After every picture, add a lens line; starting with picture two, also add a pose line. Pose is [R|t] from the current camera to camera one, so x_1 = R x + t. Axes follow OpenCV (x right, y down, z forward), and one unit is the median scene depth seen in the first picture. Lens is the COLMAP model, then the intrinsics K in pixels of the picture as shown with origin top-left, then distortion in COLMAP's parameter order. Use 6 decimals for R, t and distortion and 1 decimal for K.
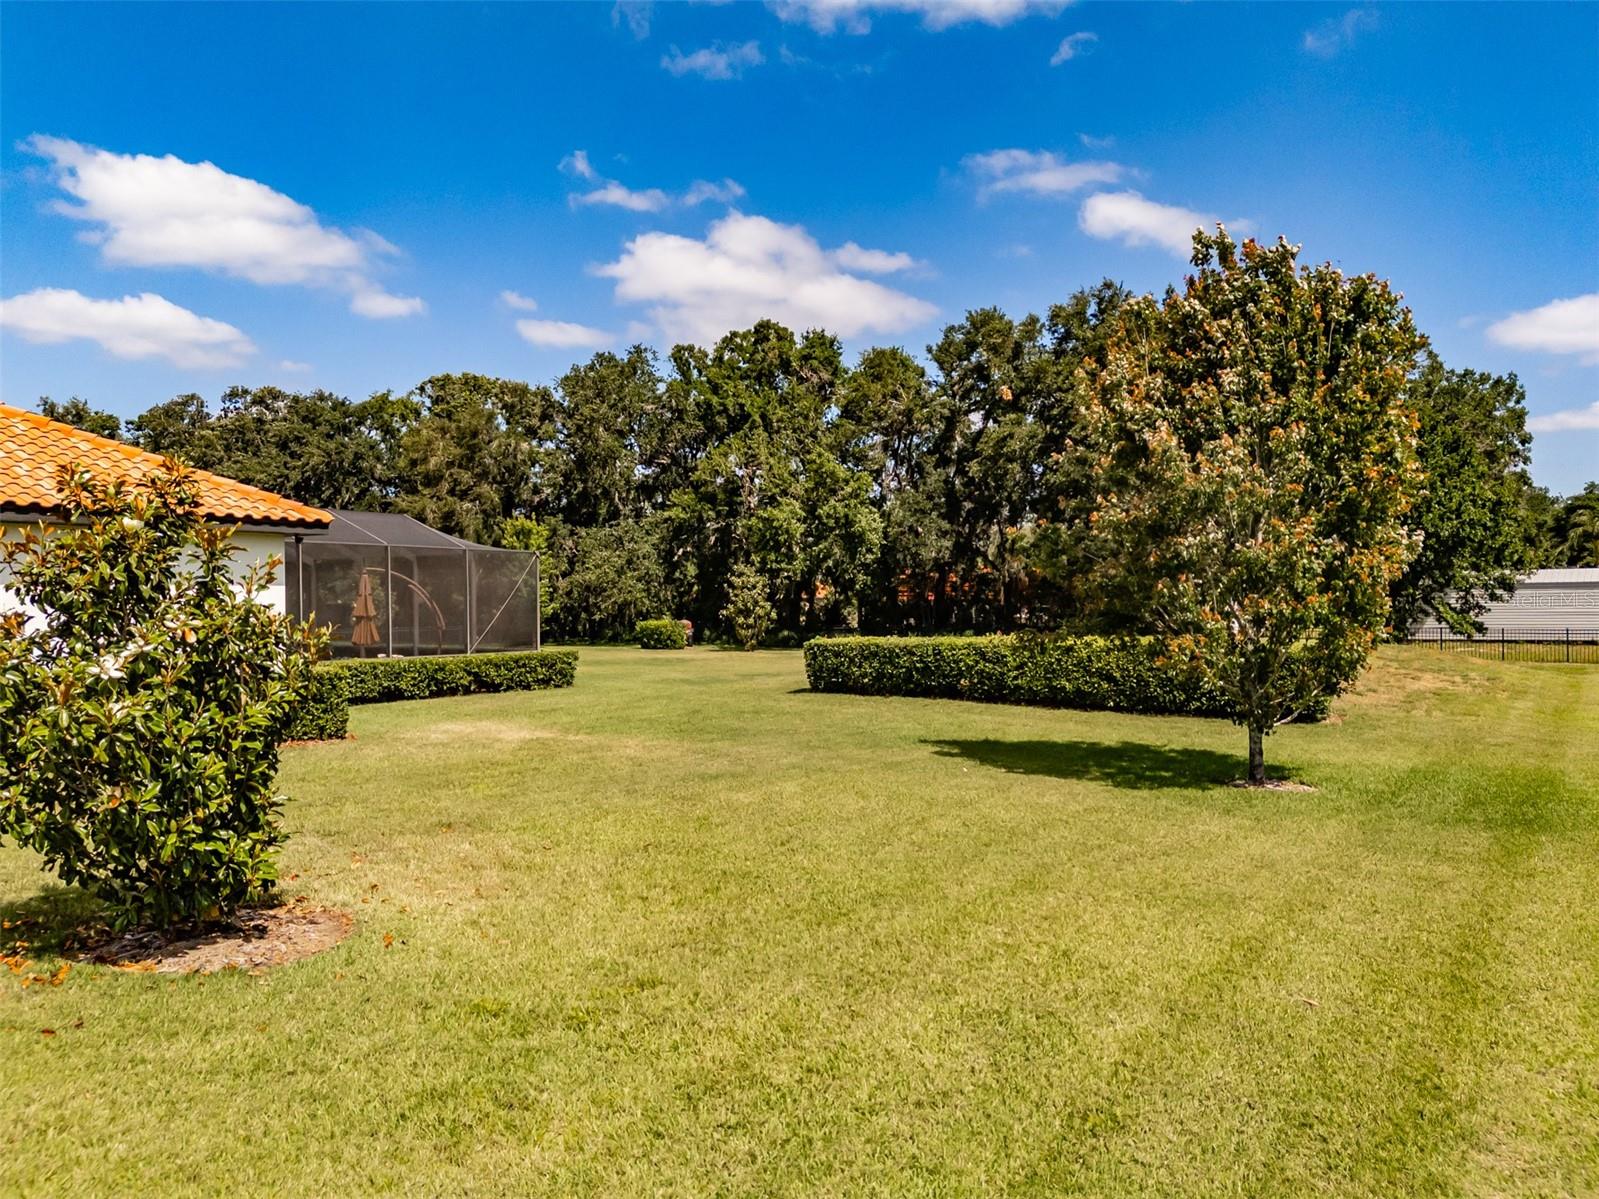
lens RADIAL K [[1077.1, 0, 820.5], [0, 1077.1, 599.2], [0, 0, 1]] dist [0.060255, 0.000041]
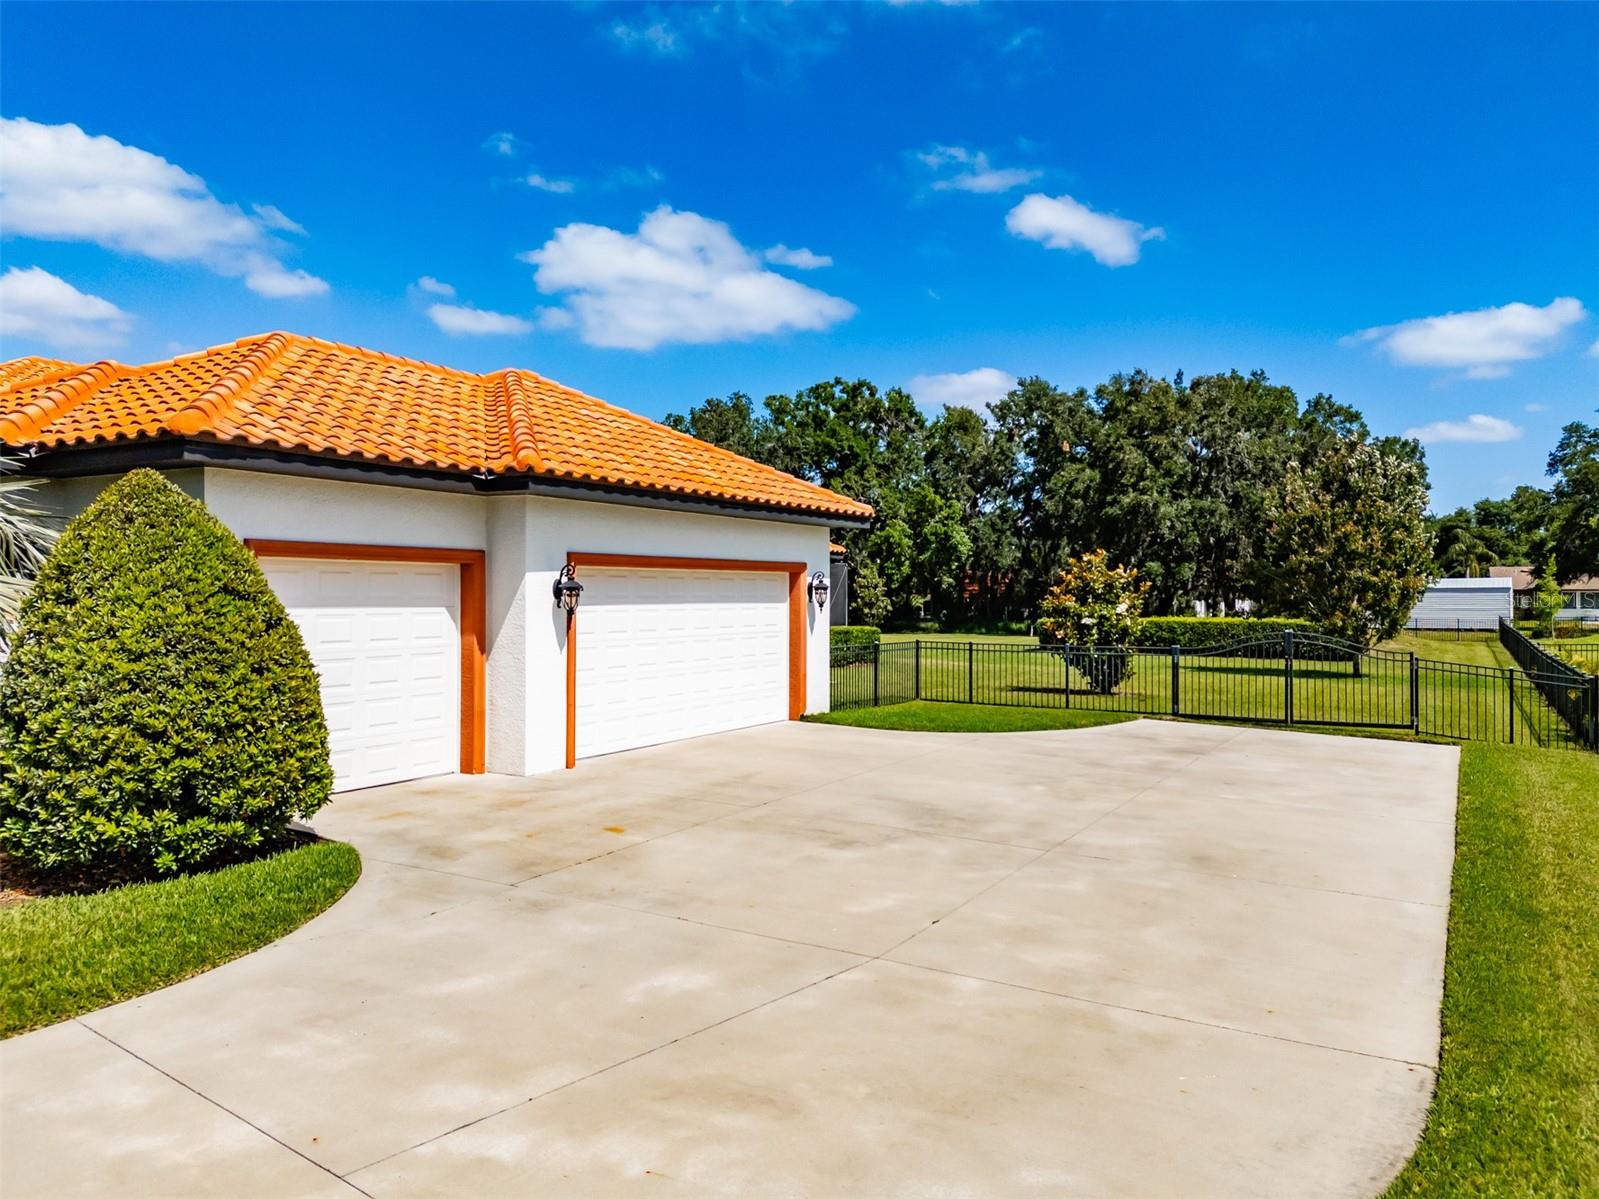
lens RADIAL K [[1129.8, 0, 803.0], [0, 1129.8, 556.1], [0, 0, 1]] dist [0.039363, 0.000479]
pose [[0.997463, 0.010652, 0.070392, -0.222057], [-0.008225, 0.999364, -0.034684, 0.000657], [-0.070717, 0.034017, 0.996916, -0.343052]]
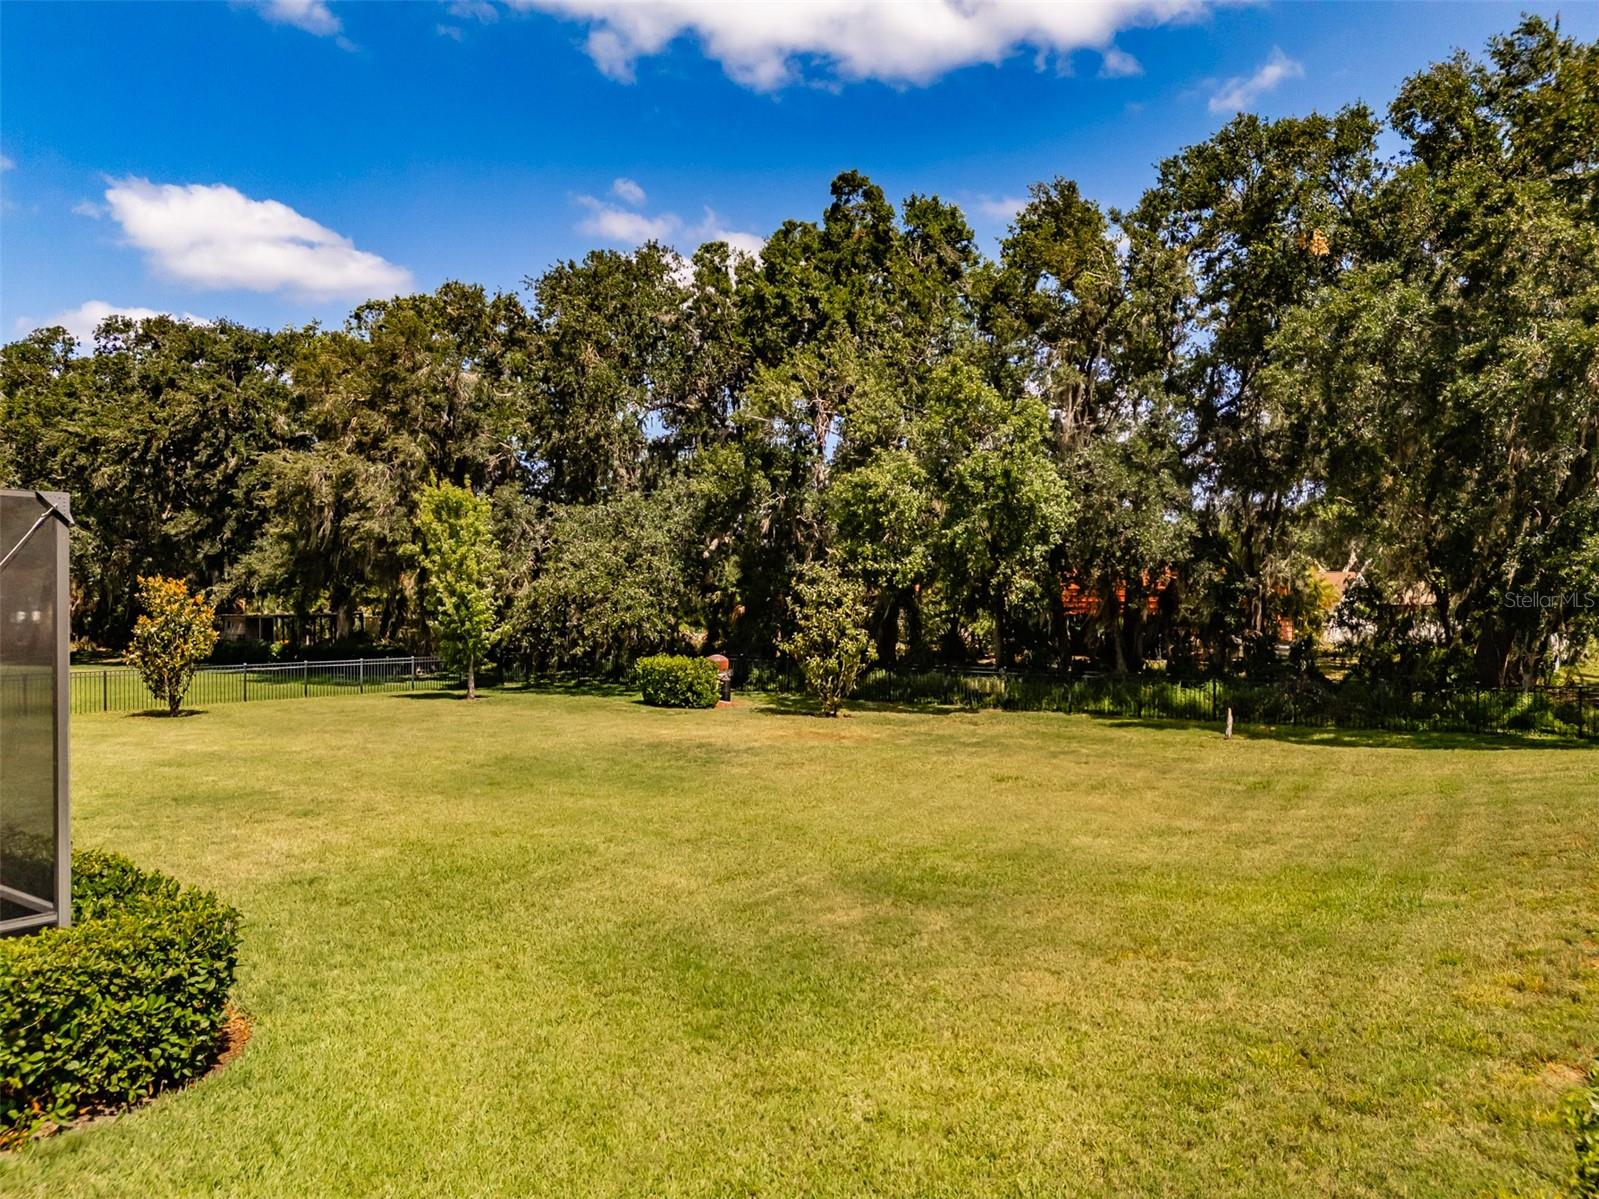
lens RADIAL K [[1115.5, 0, 797.3], [0, 1115.5, 591.7], [0, 0, 1]] dist [0.041850, -0.001530]
pose [[0.997801, 0.004895, -0.066104, -0.039742], [-0.005483, 0.999947, -0.008712, -0.010455], [0.066057, 0.009055, 0.997775, 0.371246]]
